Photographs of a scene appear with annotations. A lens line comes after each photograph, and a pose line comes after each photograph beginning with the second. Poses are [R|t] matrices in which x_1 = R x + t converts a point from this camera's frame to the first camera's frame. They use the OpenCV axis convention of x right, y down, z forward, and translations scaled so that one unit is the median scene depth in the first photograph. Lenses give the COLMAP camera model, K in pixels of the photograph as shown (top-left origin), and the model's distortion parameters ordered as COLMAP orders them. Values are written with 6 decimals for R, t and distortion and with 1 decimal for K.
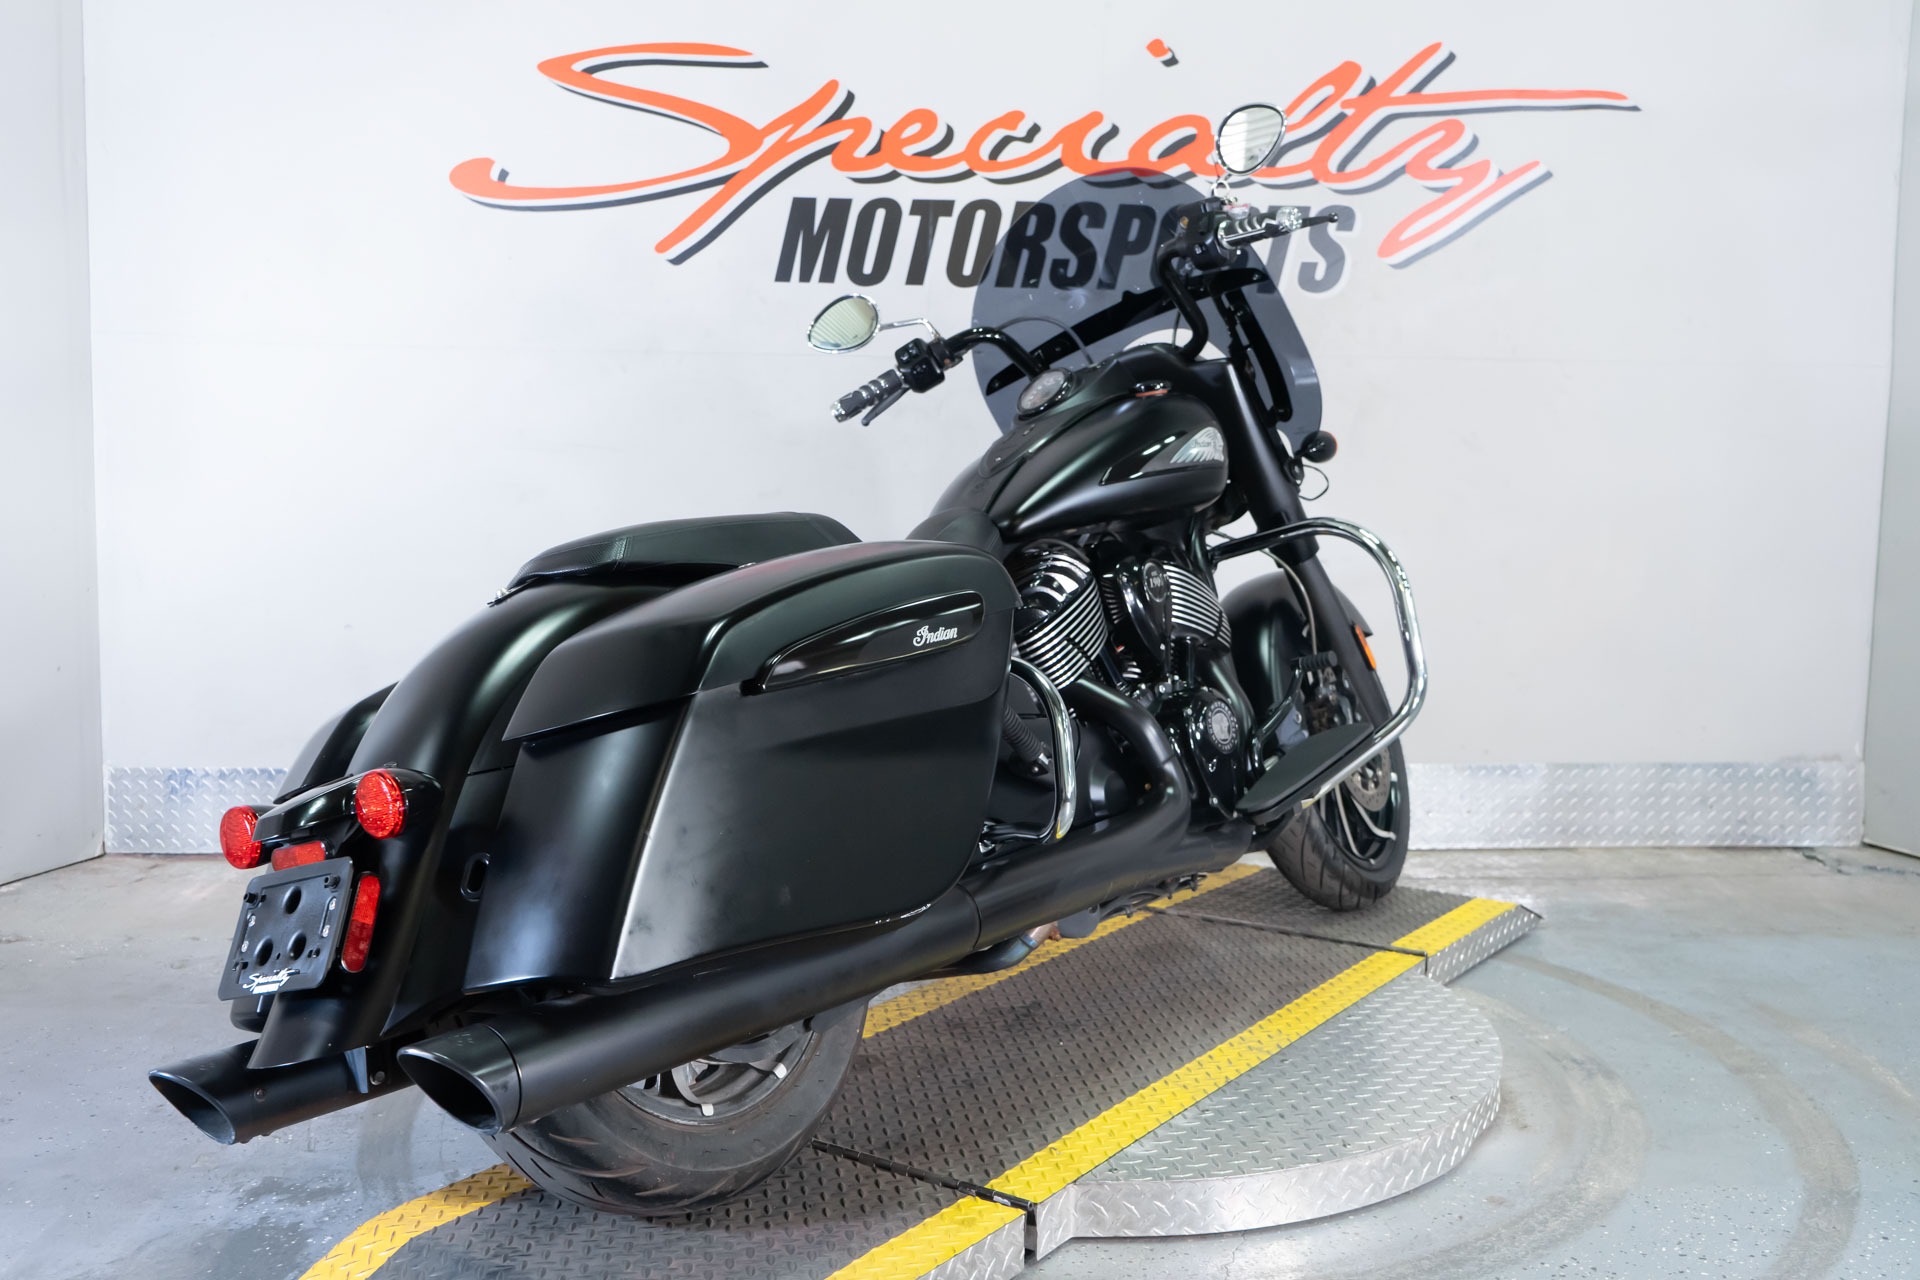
lens RADIAL K [[1812.6, 0, 960.8], [0, 1812.6, 640.5], [0, 0, 1]] dist [0.015822, 0.000000]
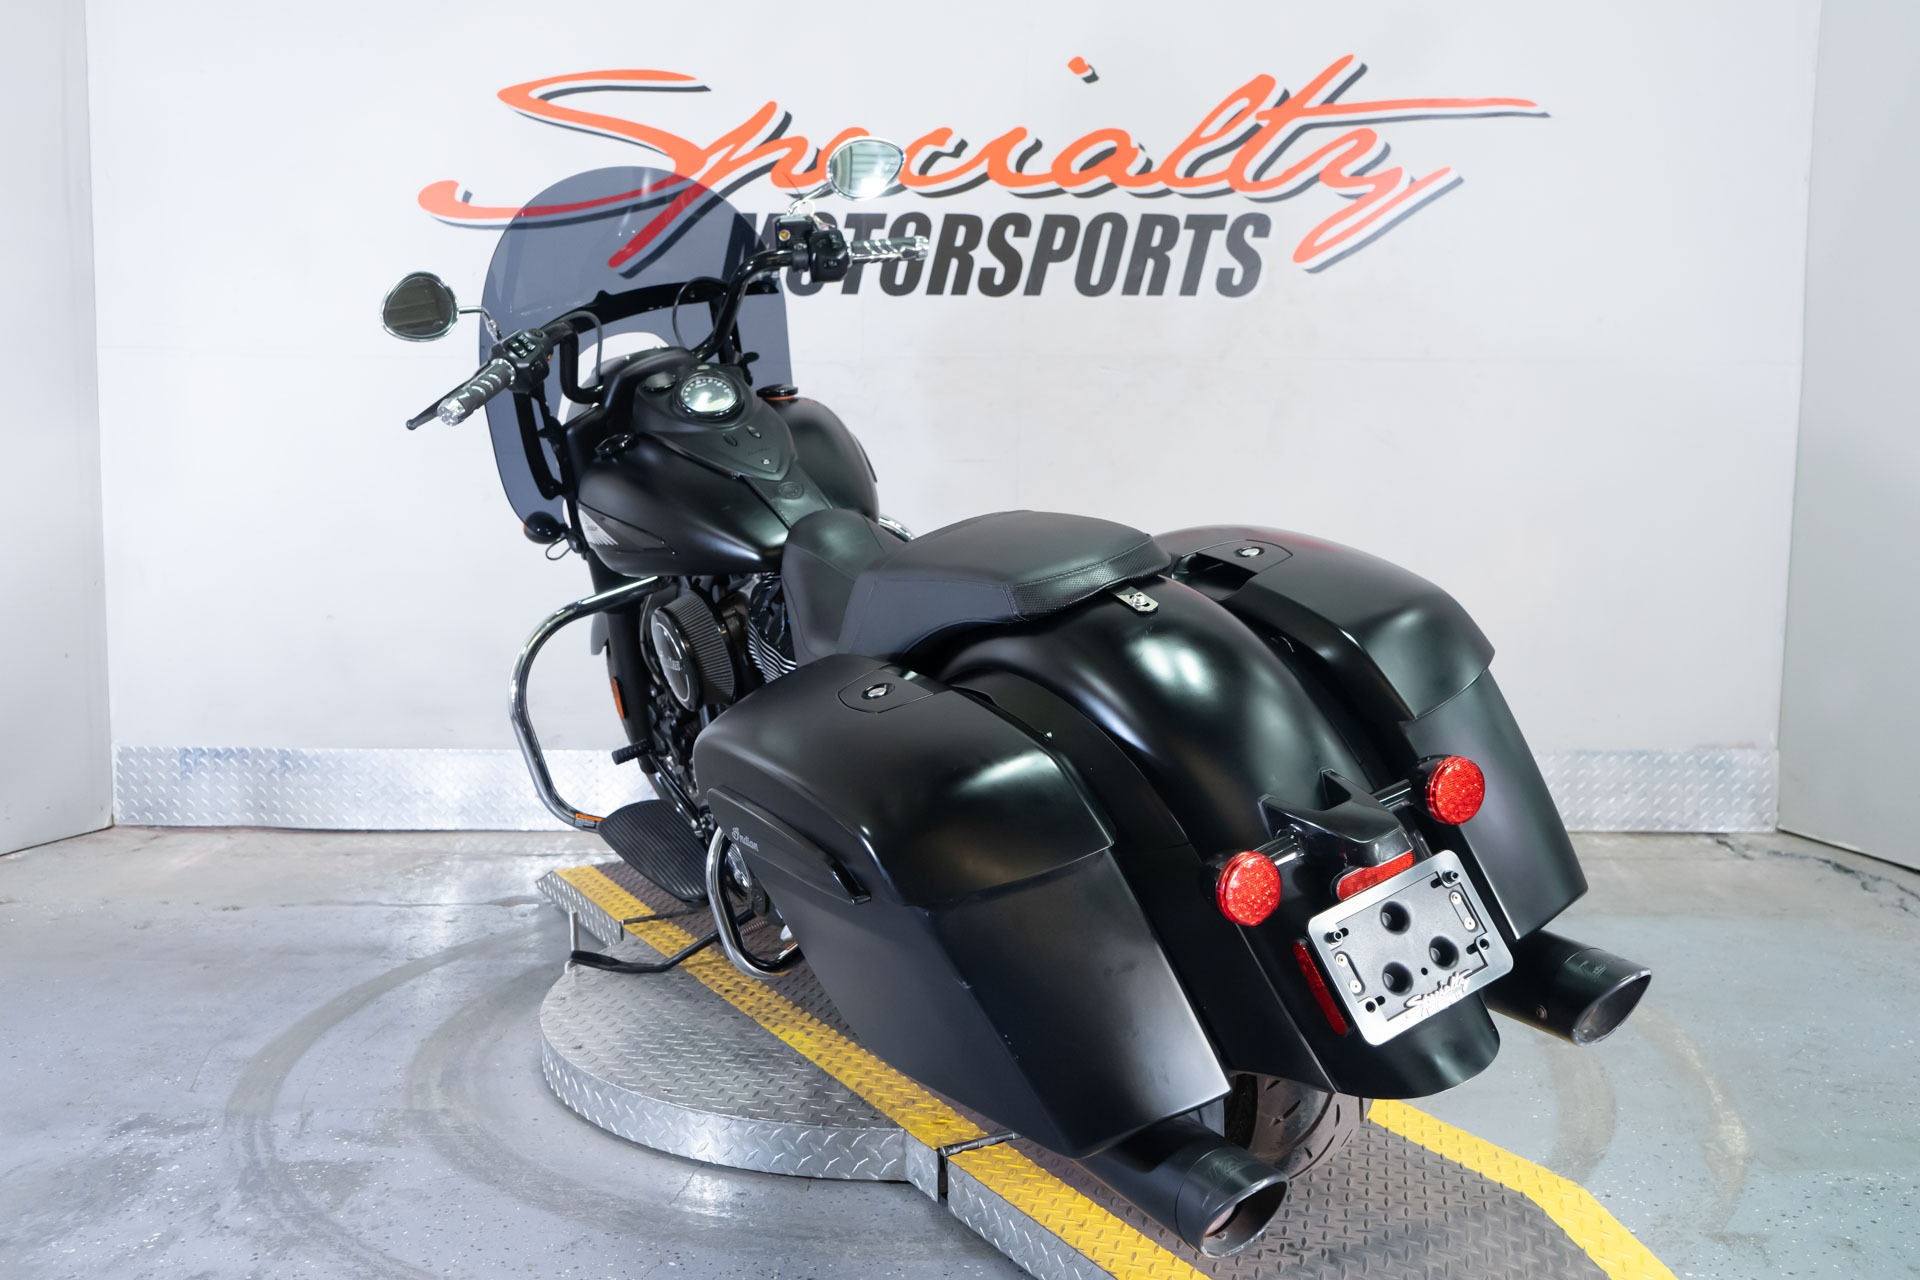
lens RADIAL K [[1768.1, 0, 972.3], [0, 1768.1, 644.9], [0, 0, 1]] dist [0.008017, 0.000000]
pose [[0.997846, 0.001340, -0.065580, 0.113965], [-0.000852, 0.999972, 0.007479, 0.000573], [0.065588, -0.007407, 0.997819, -0.025370]]
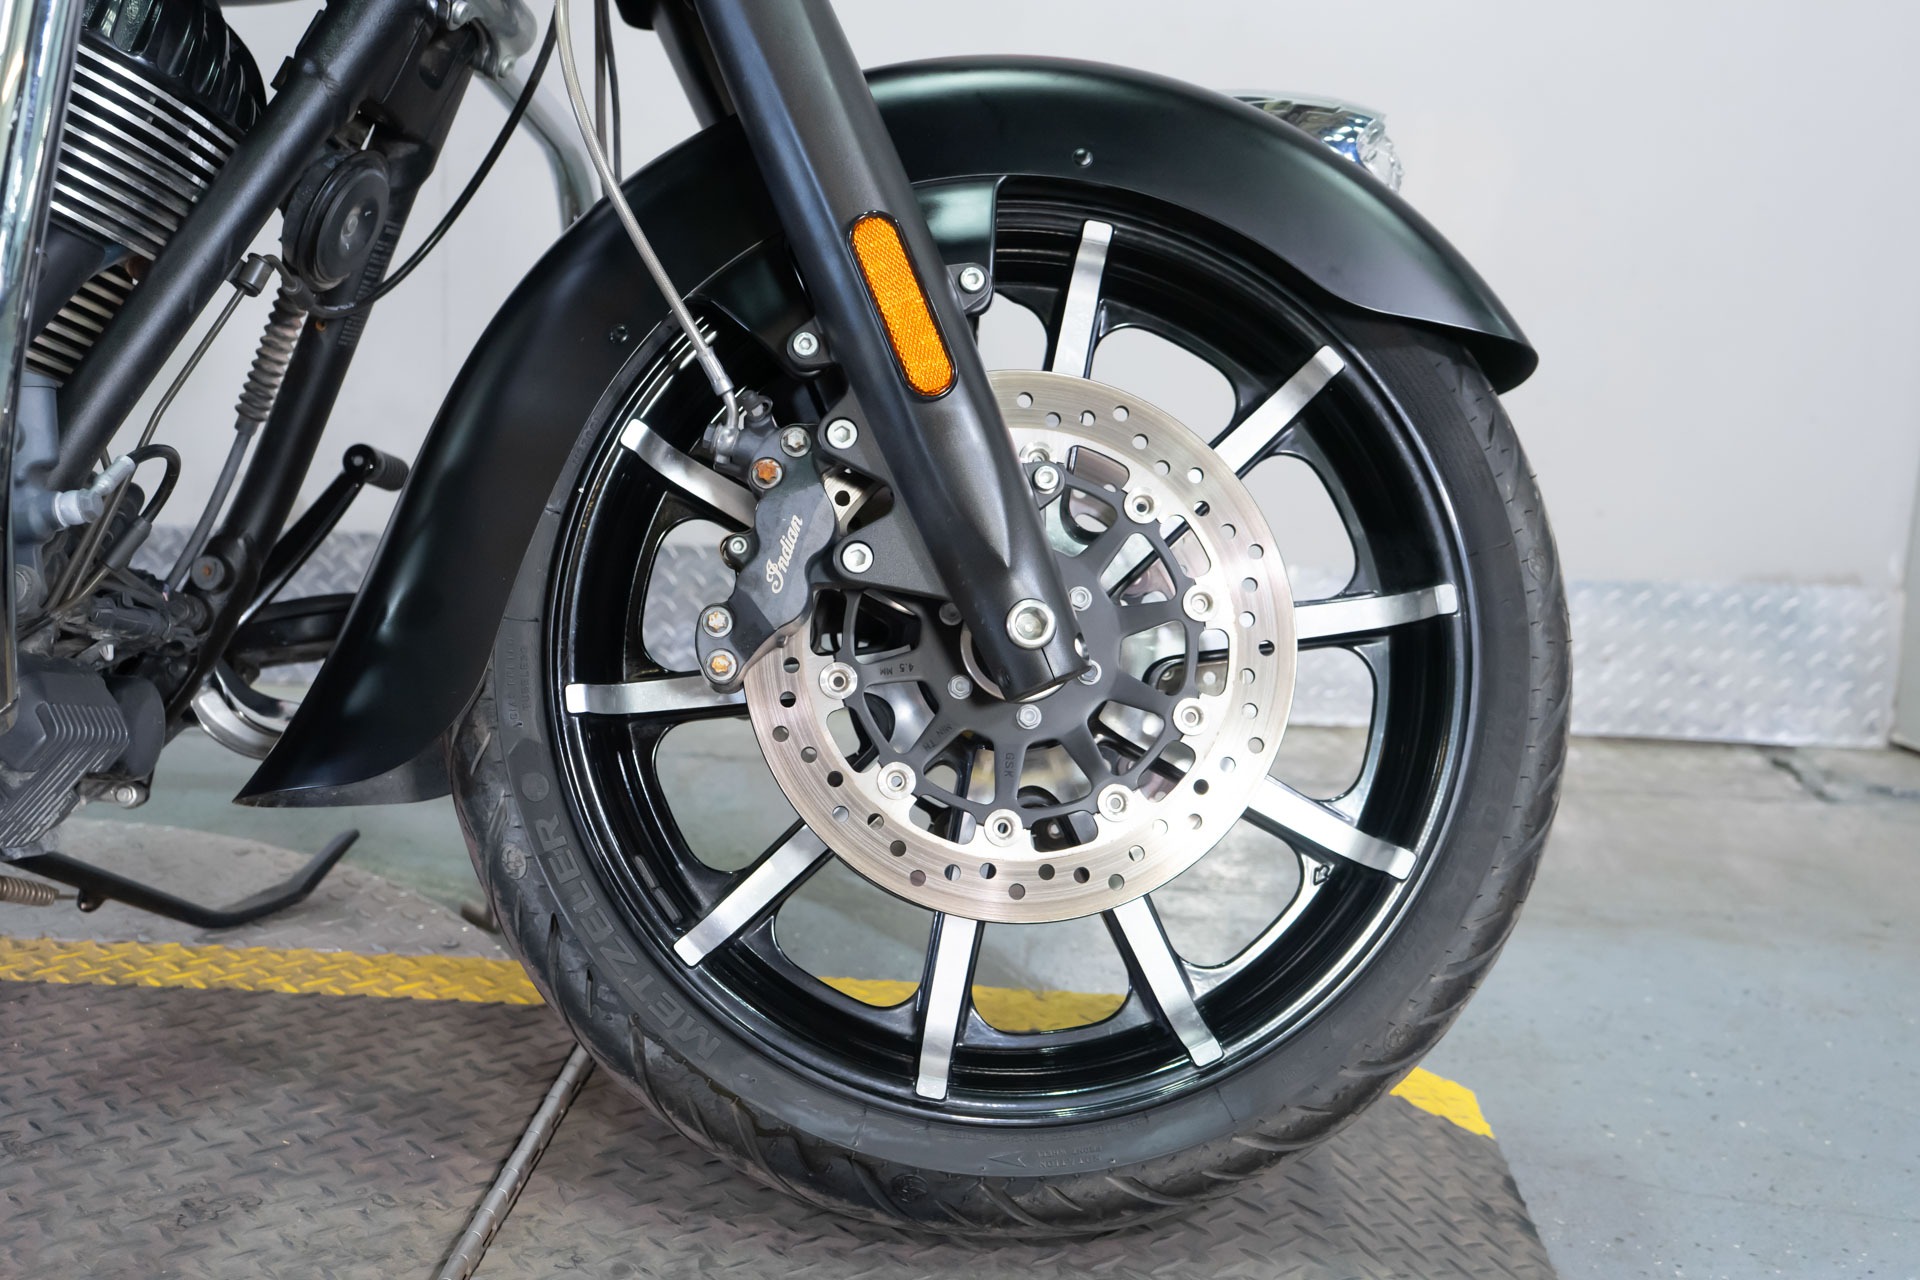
lens RADIAL K [[2129.0, 0, 942.7], [0, 2129.0, 632.5], [0, 0, 1]] dist [0.007402, 0.000000]
pose [[0.996368, 0.046140, -0.071563, 0.274783], [-0.039443, 0.994947, 0.092324, 0.034199], [0.075462, -0.089166, 0.993154, 0.378304]]
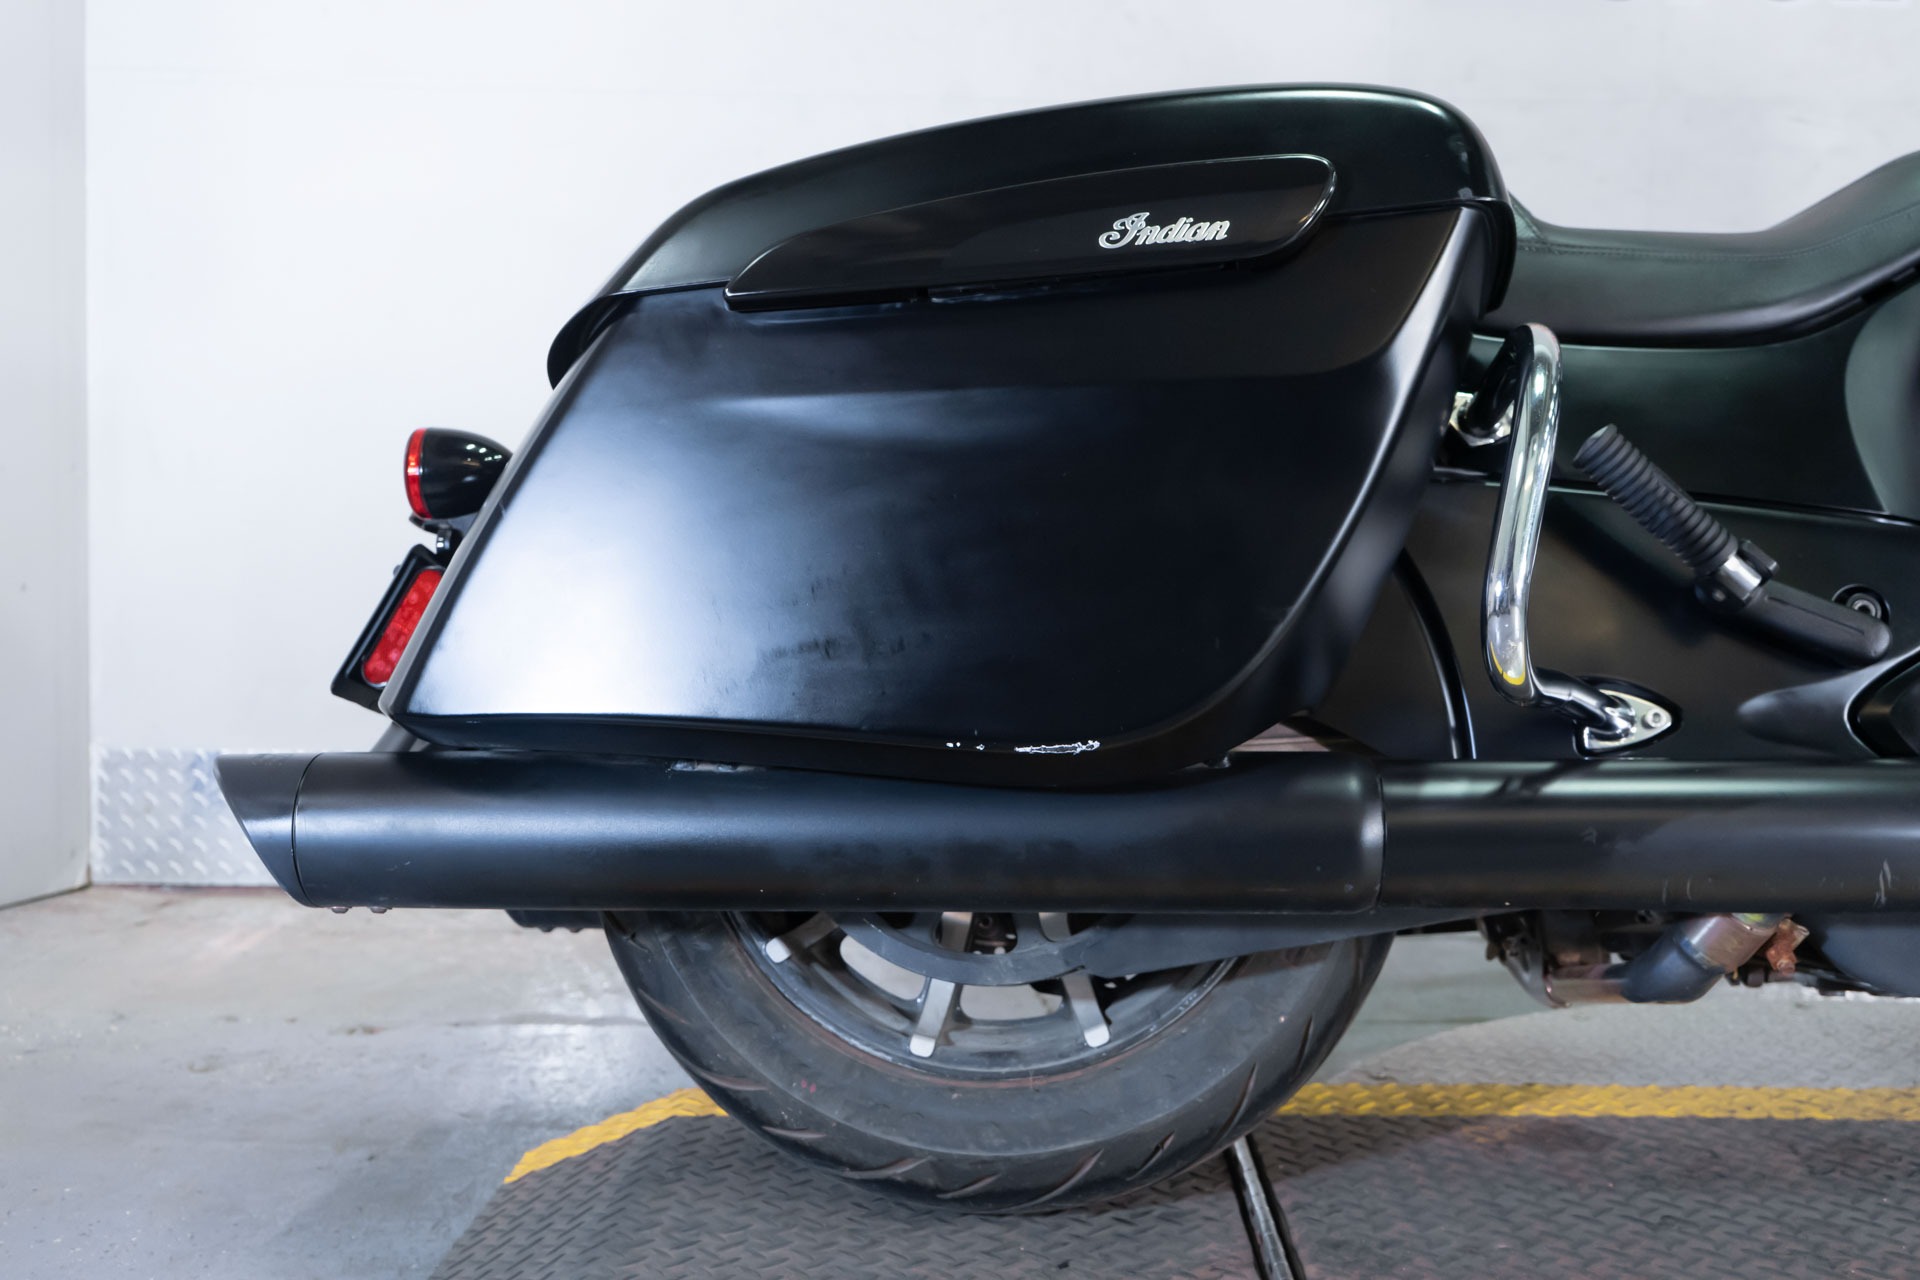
lens RADIAL K [[1914.3, 0, 955.5], [0, 1914.3, 636.1], [0, 0, 1]] dist [0.000832, 0.000000]
pose [[0.999504, 0.003181, -0.031320, -0.146707], [-0.004381, 0.999255, -0.038342, 0.055050], [0.031175, 0.038460, 0.998774, 0.335791]]
